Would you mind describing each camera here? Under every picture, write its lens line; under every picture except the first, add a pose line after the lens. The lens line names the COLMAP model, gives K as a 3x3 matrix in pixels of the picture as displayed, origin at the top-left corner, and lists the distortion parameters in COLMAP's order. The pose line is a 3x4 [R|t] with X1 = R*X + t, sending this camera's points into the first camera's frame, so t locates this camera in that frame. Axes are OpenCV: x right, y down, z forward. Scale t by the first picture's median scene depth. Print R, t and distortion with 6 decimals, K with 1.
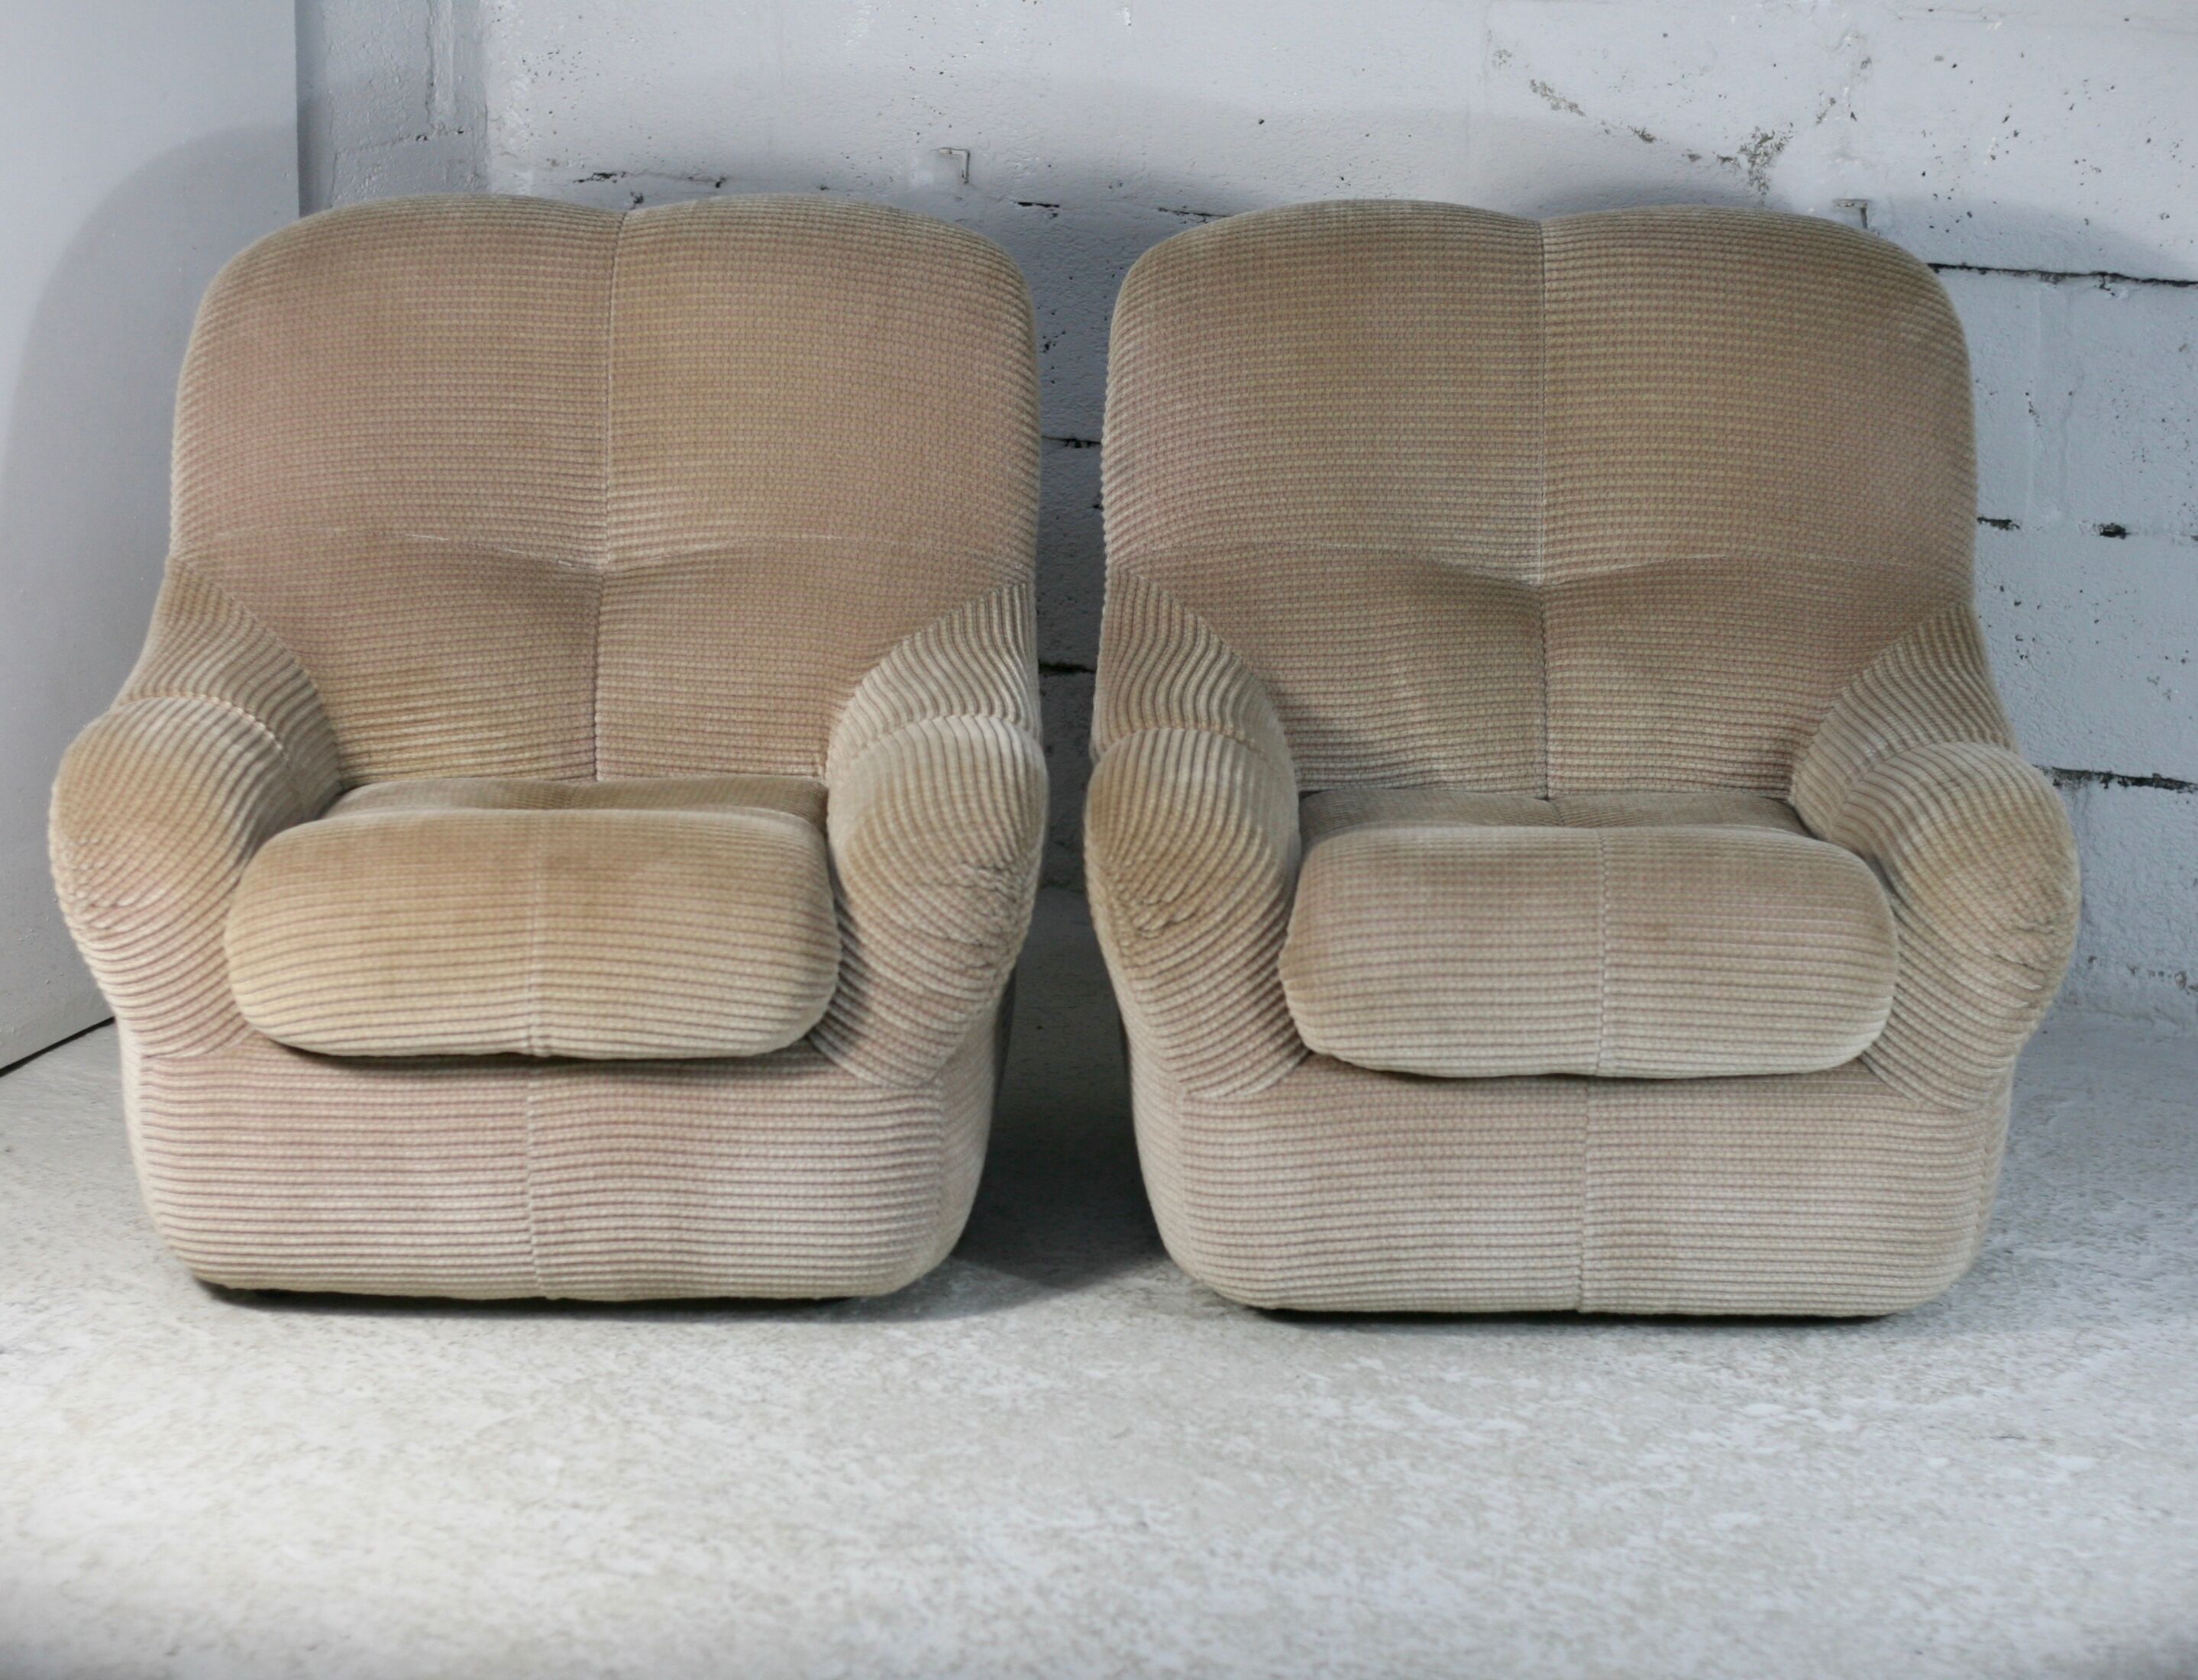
lens RADIAL K [[4814.6, 0, 1077.0], [0, 4814.6, 927.0], [0, 0, 1]] dist [-0.100246, 0.000000]
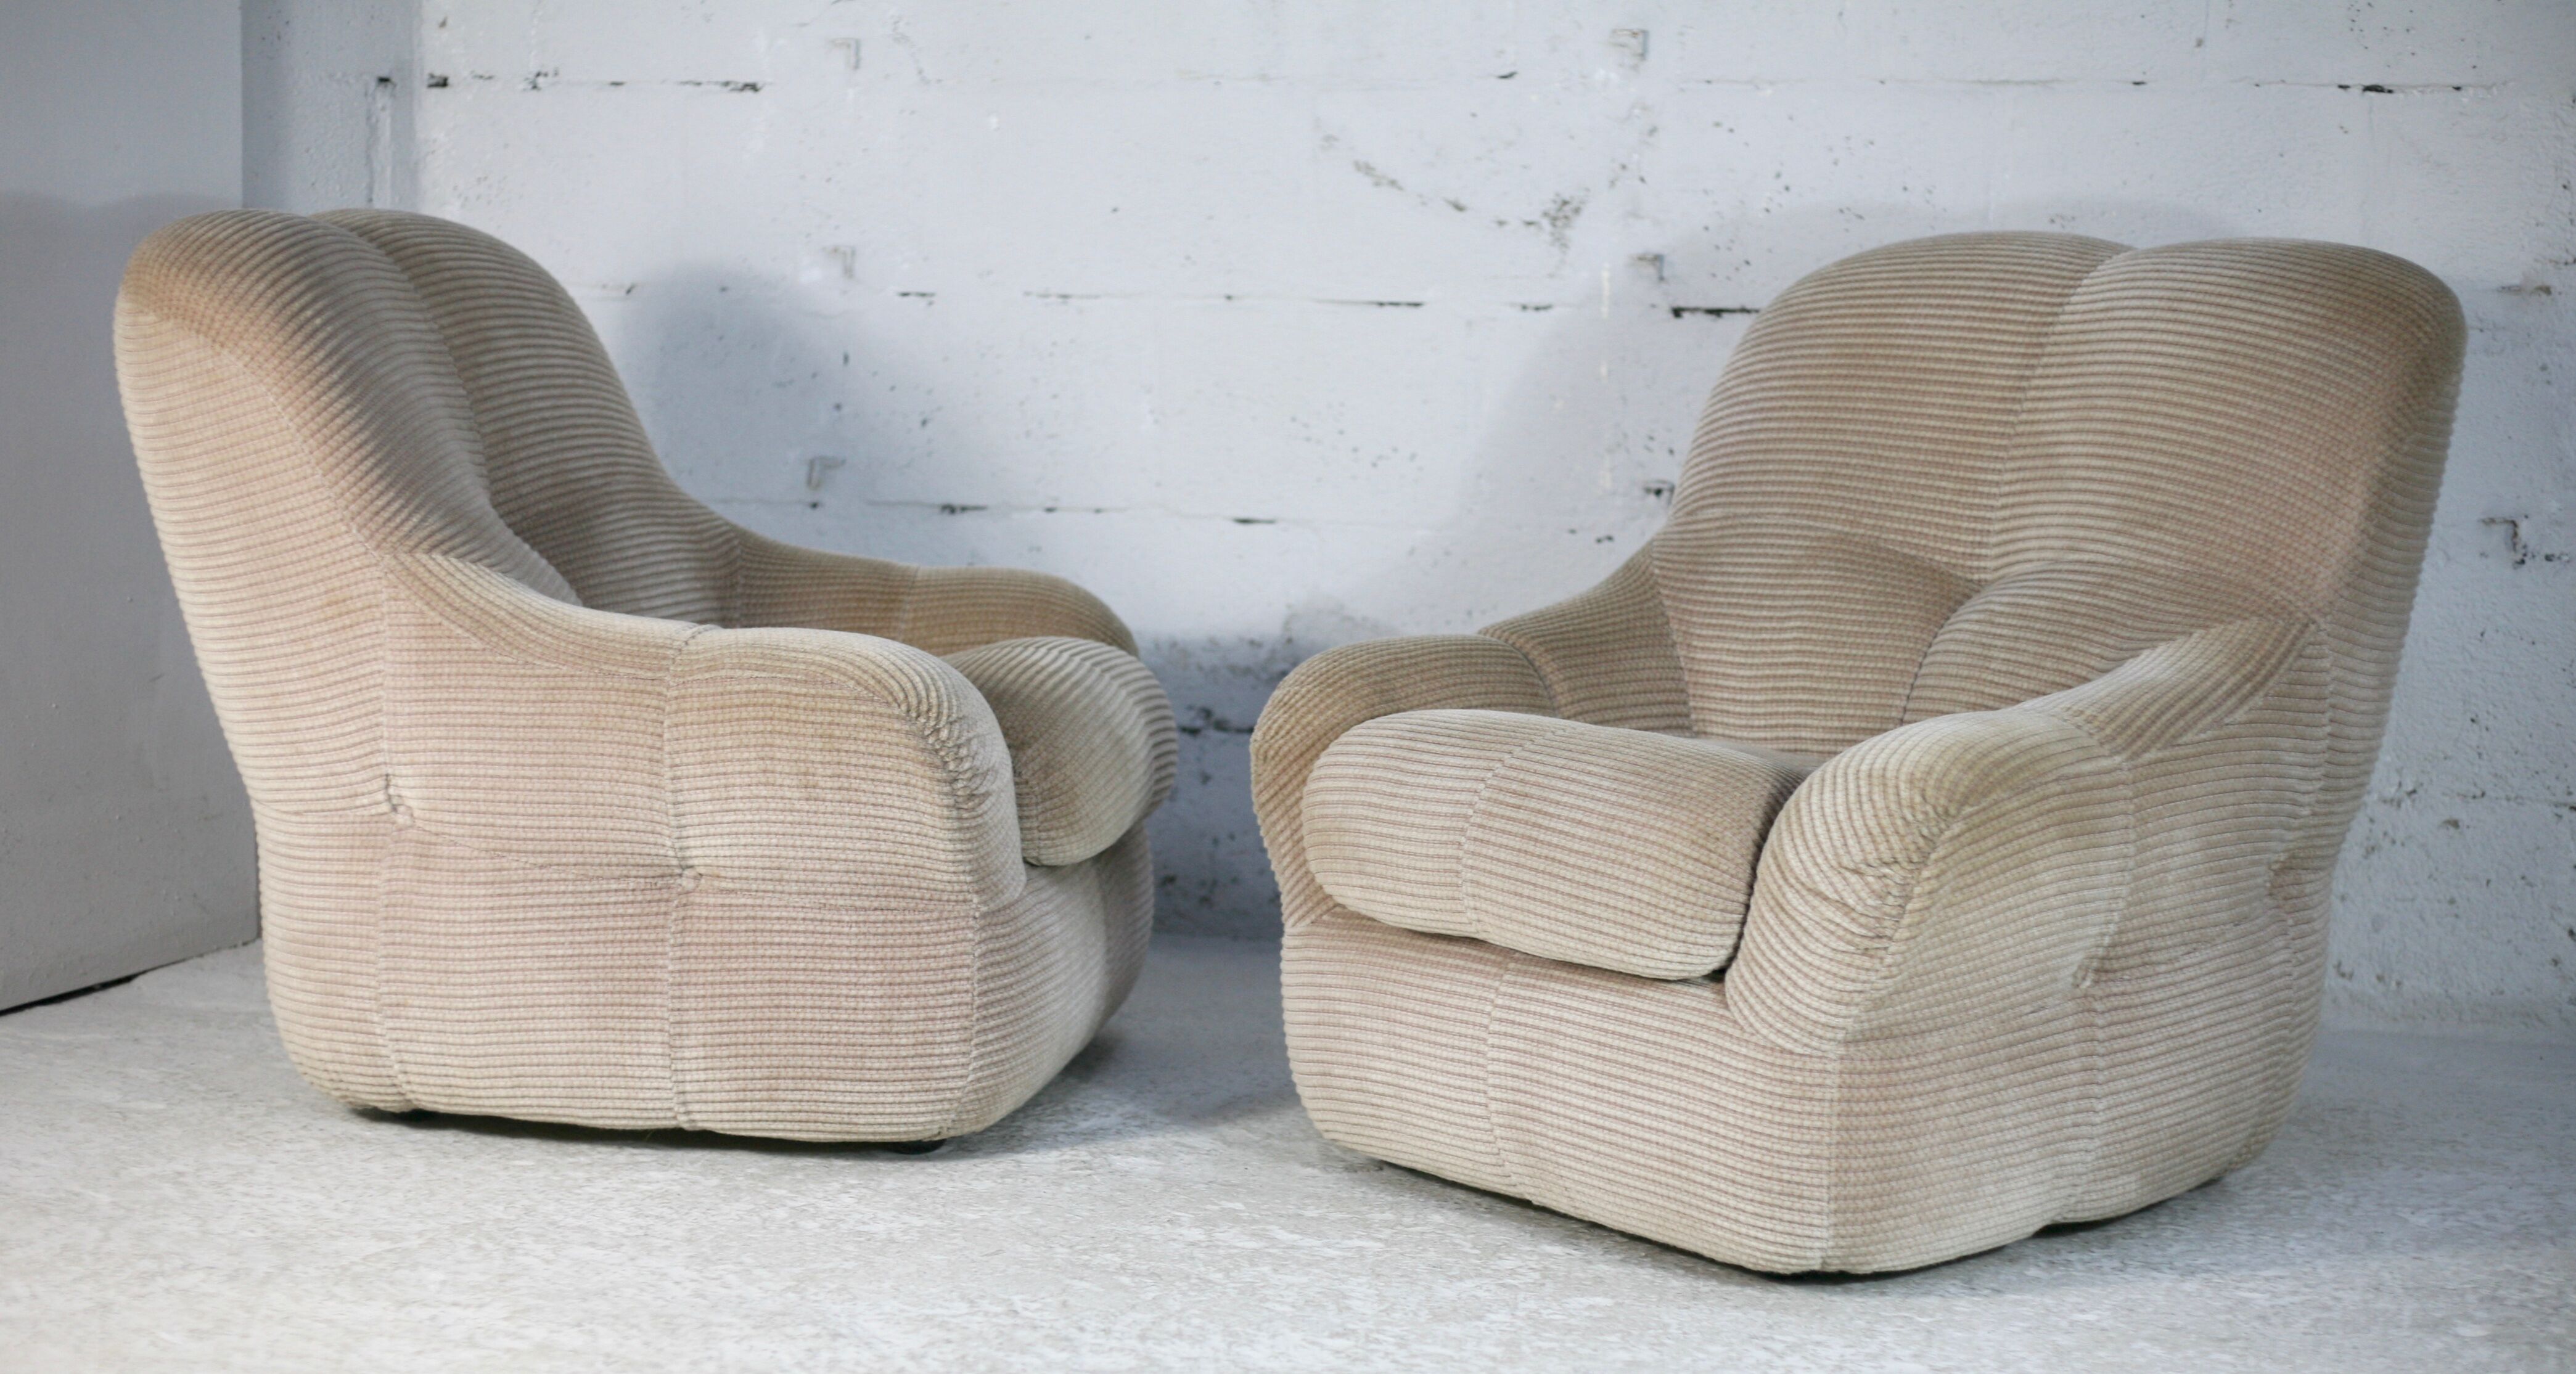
lens RADIAL K [[3907.5, 0, 1288.2], [0, 3907.5, 862.0], [0, 0, 1]] dist [-0.110115, 0.000000]
pose [[0.996654, -0.007258, 0.081411, 0.004634], [0.017293, 0.992225, -0.123247, 0.122189], [-0.079884, 0.124242, 0.989031, 0.150218]]
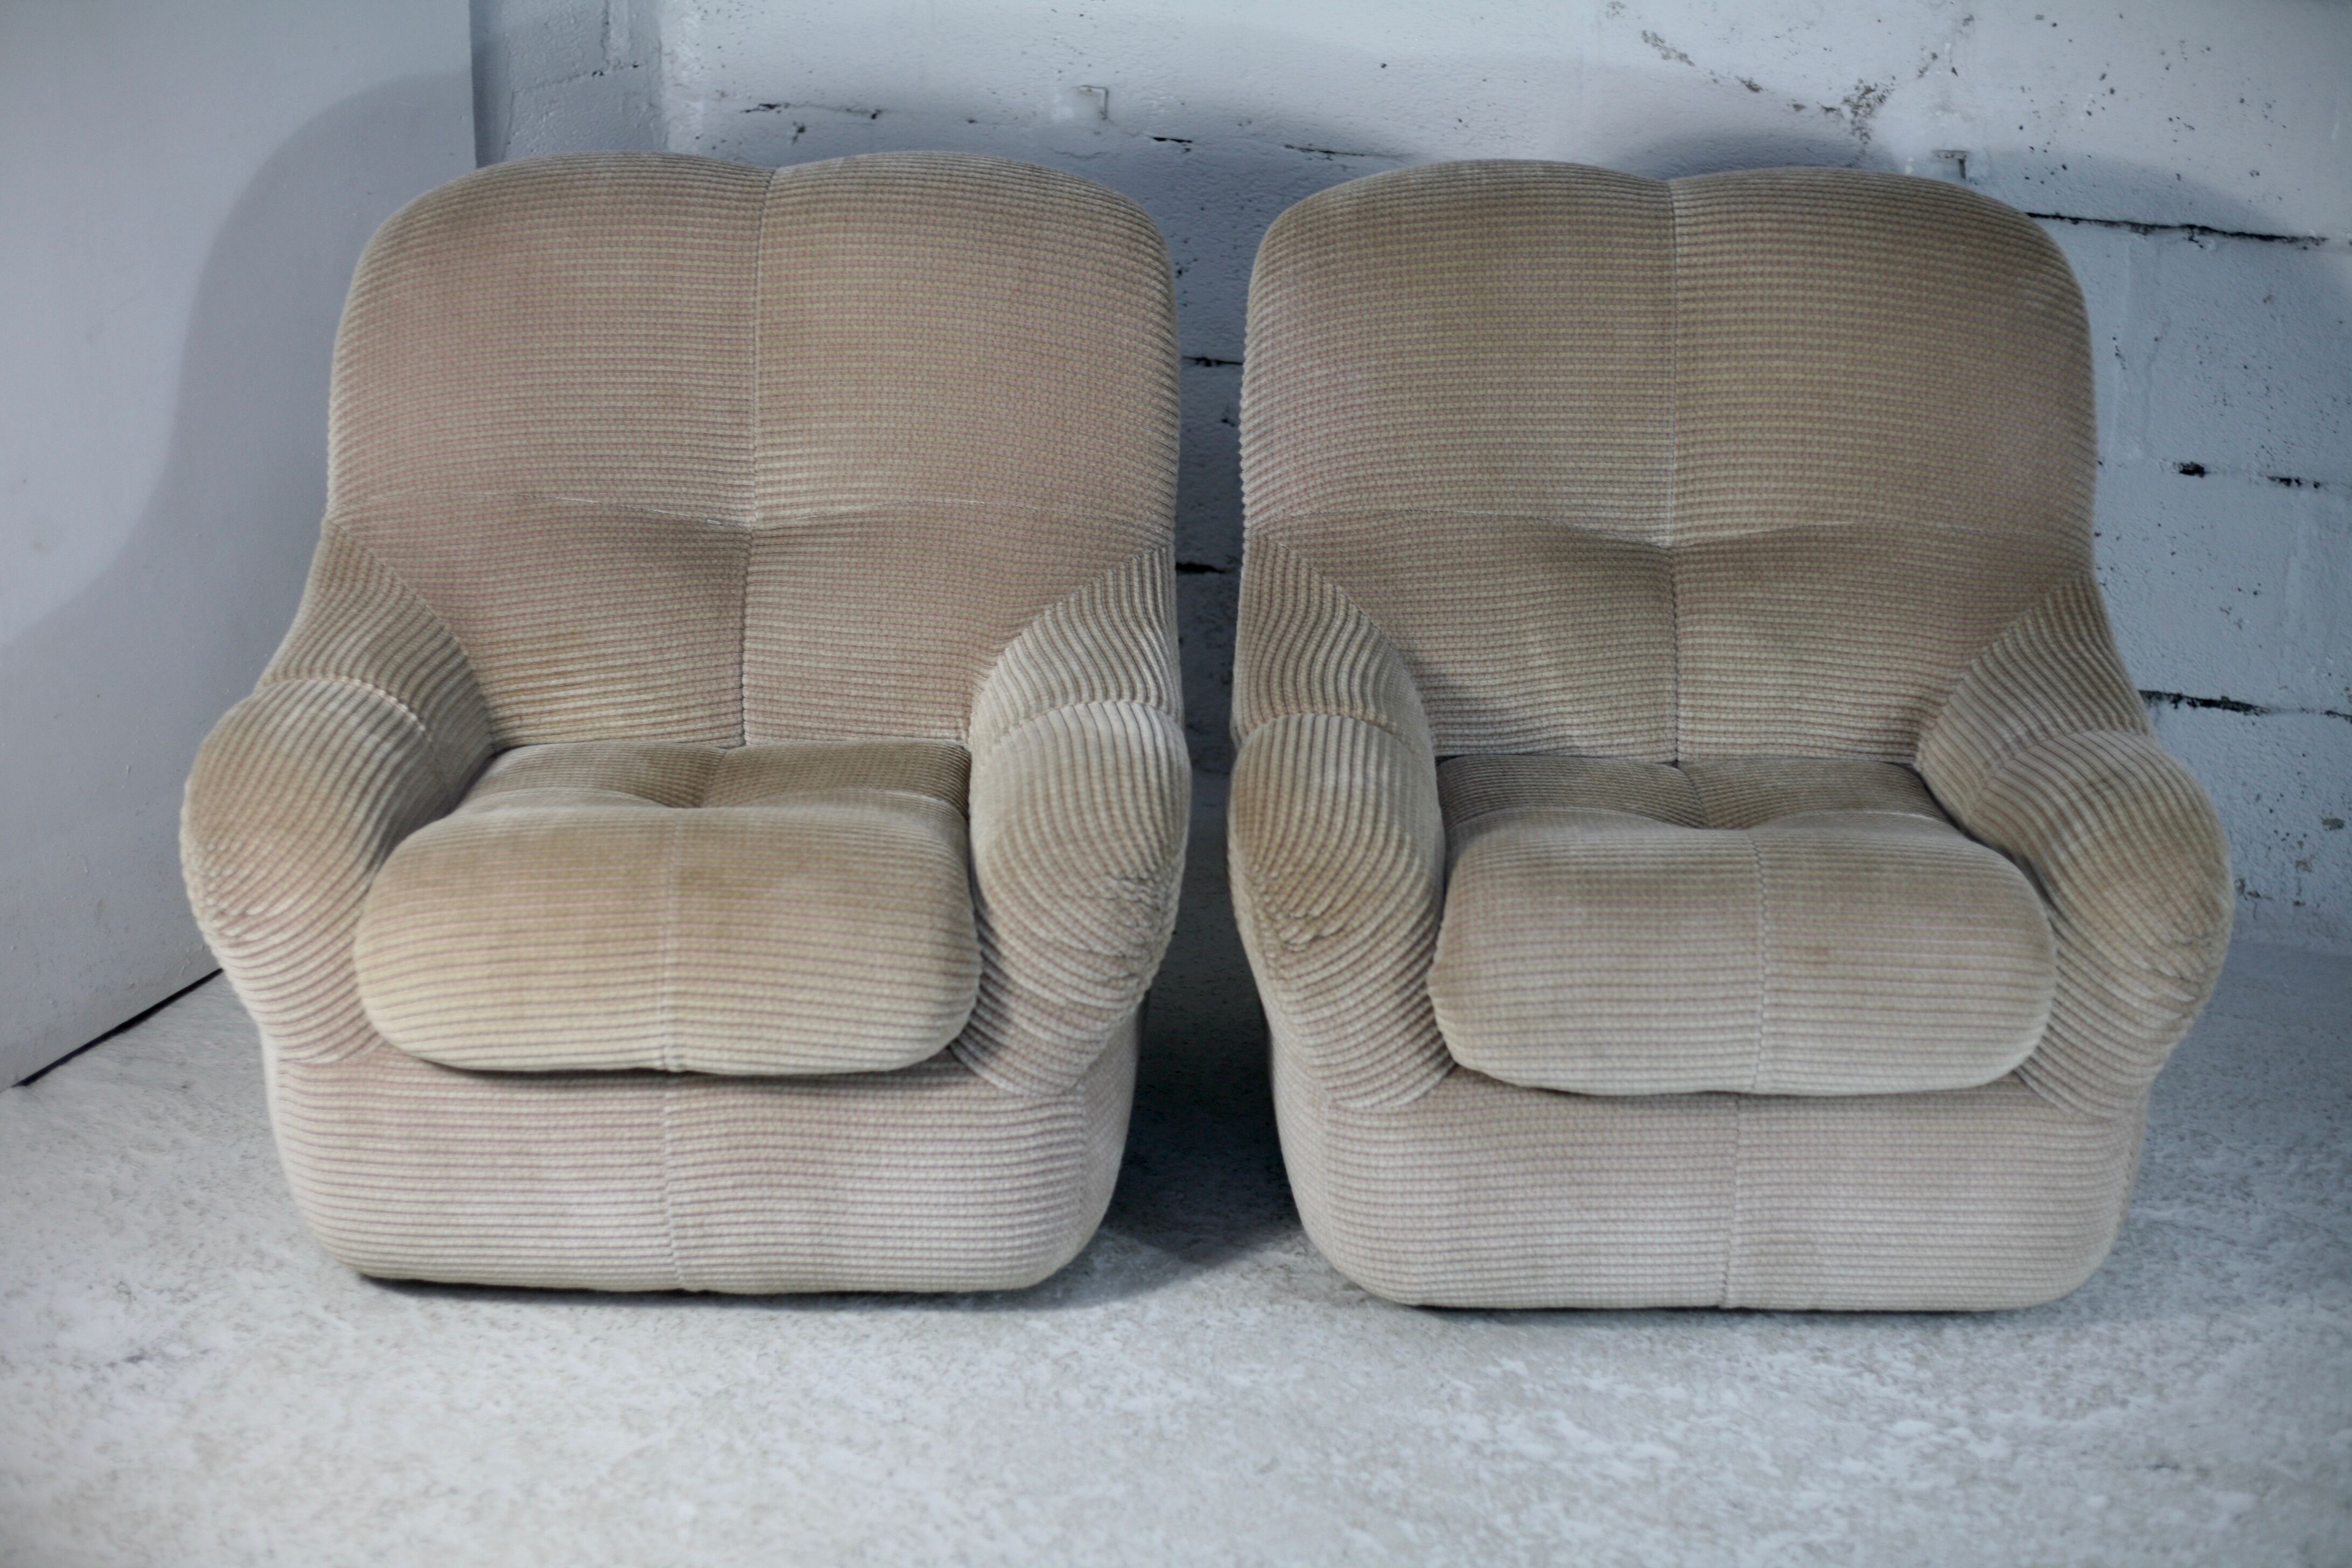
lens RADIAL K [[3430.3, 0, 1186.8], [0, 3430.3, 787.2], [0, 0, 1]] dist [-0.109334, 0.000000]
pose [[0.999990, 0.001866, 0.003997, -0.009948], [-0.002149, 0.997401, 0.072013, -0.080548], [-0.003852, -0.072021, 0.997396, 0.303247]]
